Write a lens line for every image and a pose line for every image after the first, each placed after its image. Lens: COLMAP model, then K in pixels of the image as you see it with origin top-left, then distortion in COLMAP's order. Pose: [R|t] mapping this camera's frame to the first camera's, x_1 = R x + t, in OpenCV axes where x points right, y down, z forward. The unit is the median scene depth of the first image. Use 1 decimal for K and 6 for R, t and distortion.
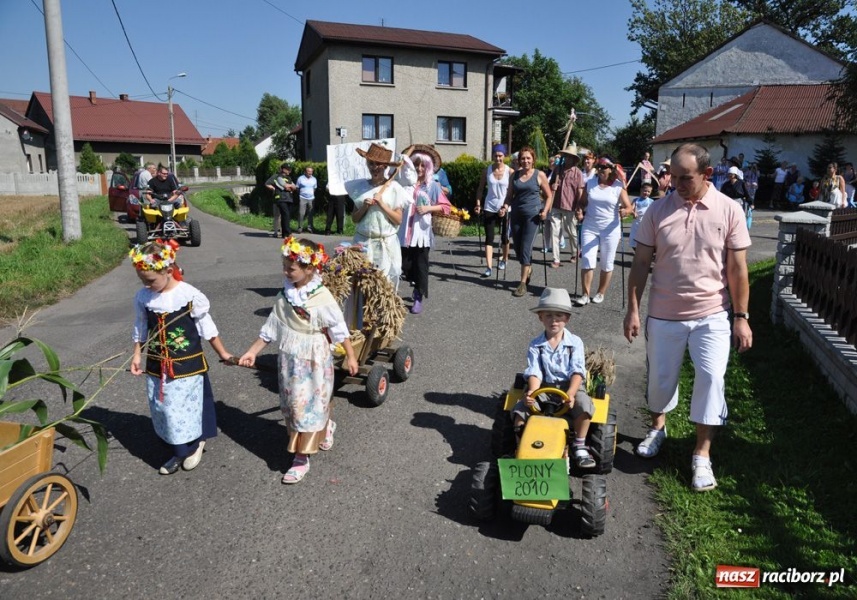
lens RADIAL K [[758.8, 0, 428.8], [0, 758.8, 337.5], [0, 0, 1]] dist [-0.113463, 0.116701]
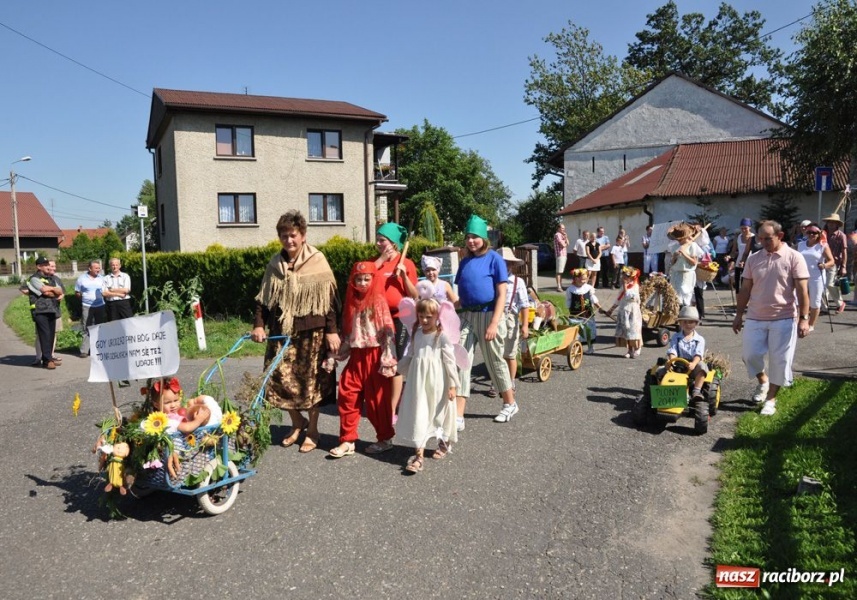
lens RADIAL K [[686.4, 0, 416.3], [0, 686.4, 302.6], [0, 0, 1]] dist [-0.060423, 0.004728]
pose [[0.995119, -0.044559, 0.088055, 0.058221], [0.056822, 0.988222, -0.142085, -0.056958], [-0.080686, 0.146395, 0.985930, 0.250735]]
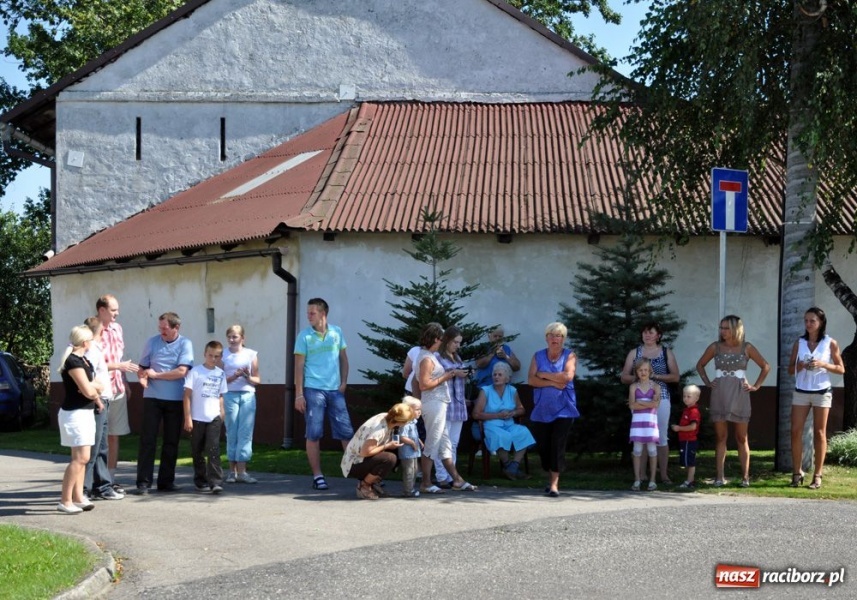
lens RADIAL K [[1516.0, 0, 429.8], [0, 1516.0, 340.0], [0, 0, 1]] dist [0.101806, 0.026989]
pose [[0.868367, -0.014120, 0.495721, 0.126148], [0.124059, 0.973998, -0.189573, -0.095796], [-0.480155, 0.226118, 0.847539, 0.405807]]
